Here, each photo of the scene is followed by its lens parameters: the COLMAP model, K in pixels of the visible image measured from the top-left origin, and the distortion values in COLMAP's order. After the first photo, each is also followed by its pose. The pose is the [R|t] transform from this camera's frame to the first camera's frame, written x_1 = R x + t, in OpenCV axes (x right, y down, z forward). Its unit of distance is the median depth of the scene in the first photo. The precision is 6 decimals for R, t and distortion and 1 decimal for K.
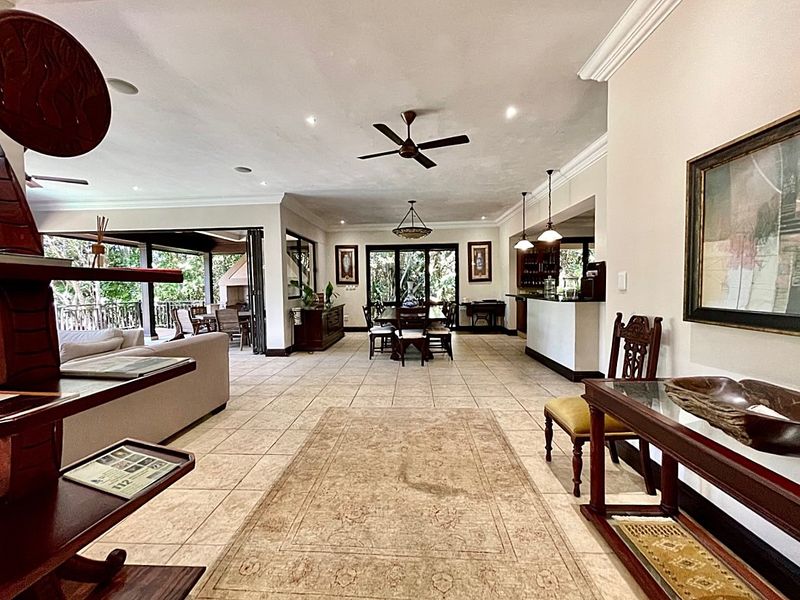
lens RADIAL K [[350.6, 0, 397.6], [0, 350.6, 303.8], [0, 0, 1]] dist [0.000163, 0.000037]
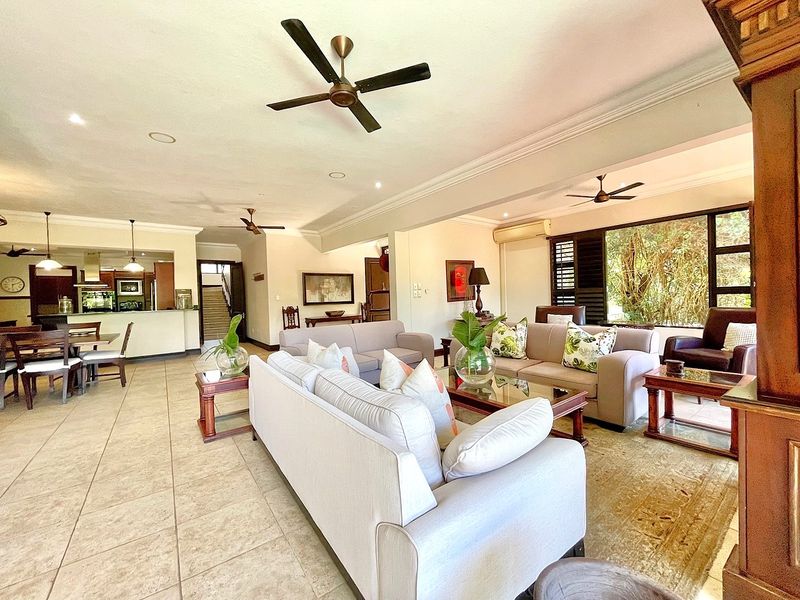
lens RADIAL K [[326.5, 0, 399.2], [0, 326.5, 298.6], [0, 0, 1]] dist [-0.000636, 0.000081]
pose [[-0.627319, 0.037588, 0.777855, -0.713019], [0.076729, 0.996958, 0.013704, -0.001370], [-0.774973, 0.068281, -0.628295, 0.573045]]
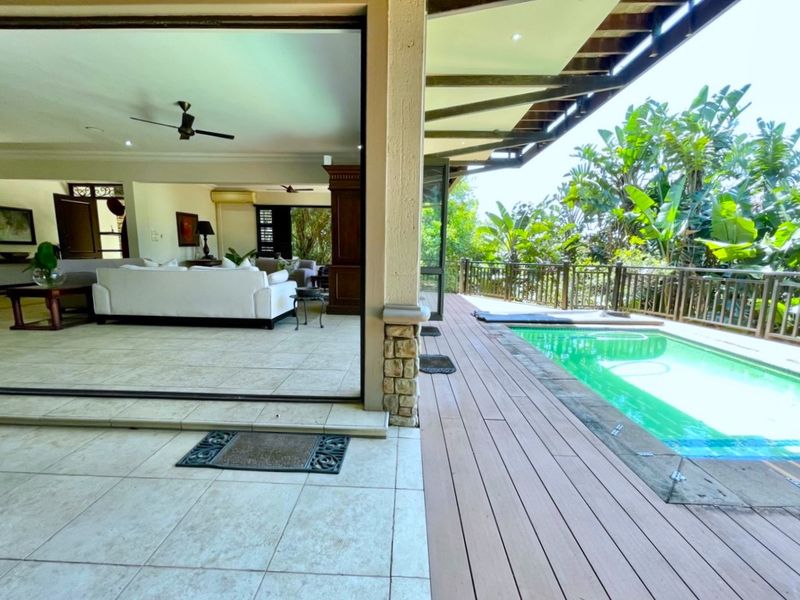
lens RADIAL K [[326.5, 0, 399.2], [0, 326.5, 298.6], [0, 0, 1]] dist [-0.000636, 0.000081]
pose [[-0.999793, 0.010755, -0.017268, -0.807617], [0.007455, 0.983473, 0.180902, 0.007829], [0.018928, 0.180736, -0.983350, 0.964819]]
